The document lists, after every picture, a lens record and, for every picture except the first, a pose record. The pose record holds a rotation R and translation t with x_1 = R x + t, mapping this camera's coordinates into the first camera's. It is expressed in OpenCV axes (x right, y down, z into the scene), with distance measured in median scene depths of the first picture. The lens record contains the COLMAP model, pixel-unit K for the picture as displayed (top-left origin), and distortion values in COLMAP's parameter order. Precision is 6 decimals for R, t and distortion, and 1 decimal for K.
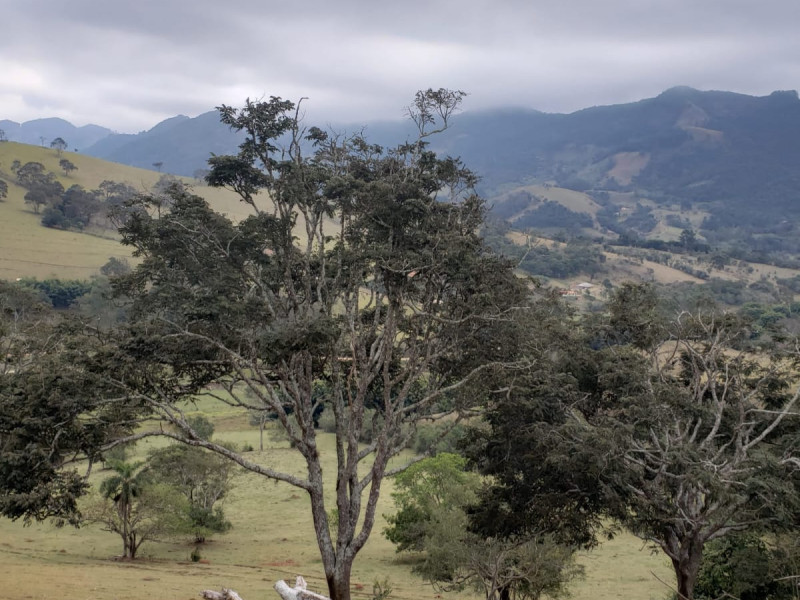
lens RADIAL K [[841.3, 0, 381.8], [0, 841.3, 305.1], [0, 0, 1]] dist [-0.028681, 0.000000]
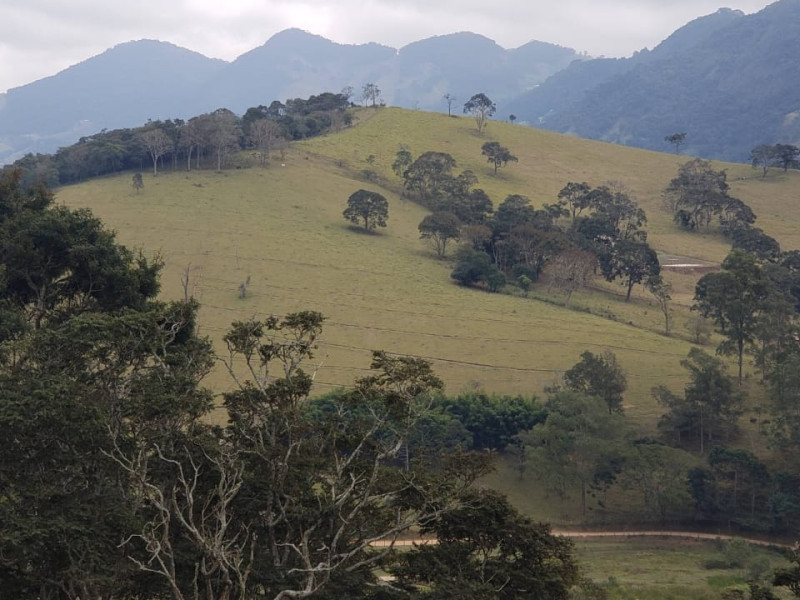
lens RADIAL K [[1918.5, 0, 406.4], [0, 1918.5, 302.0], [0, 0, 1]] dist [0.029142, 0.000000]
pose [[0.922390, -0.005098, -0.386226, 0.012113], [-0.019652, 0.997999, -0.060106, -0.009223], [0.385760, 0.063031, 0.920444, -0.055753]]
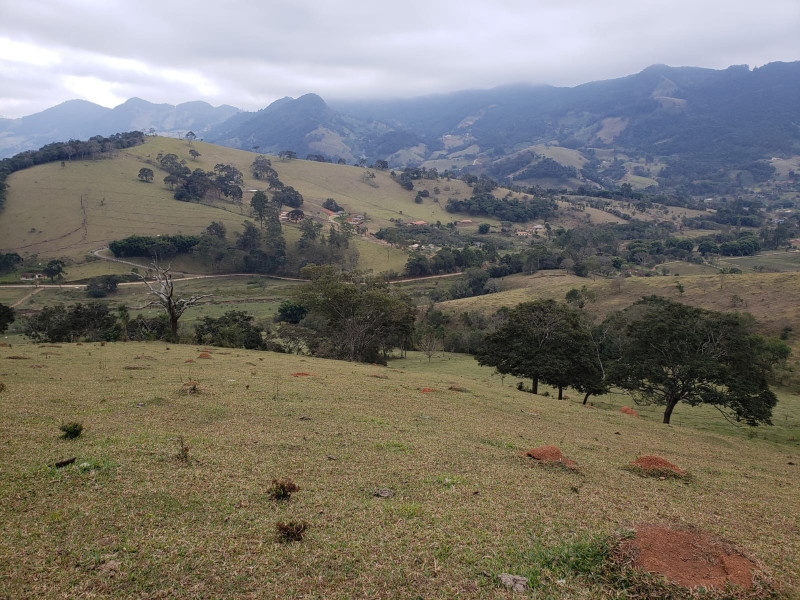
lens RADIAL K [[617.5, 0, 399.9], [0, 617.5, 297.4], [0, 0, 1]] dist [0.018552, -0.012049]
pose [[0.996885, -0.002794, -0.078819, 0.086161], [0.011408, 0.993970, 0.109060, -0.021693], [0.078039, -0.109619, 0.990905, -0.122445]]
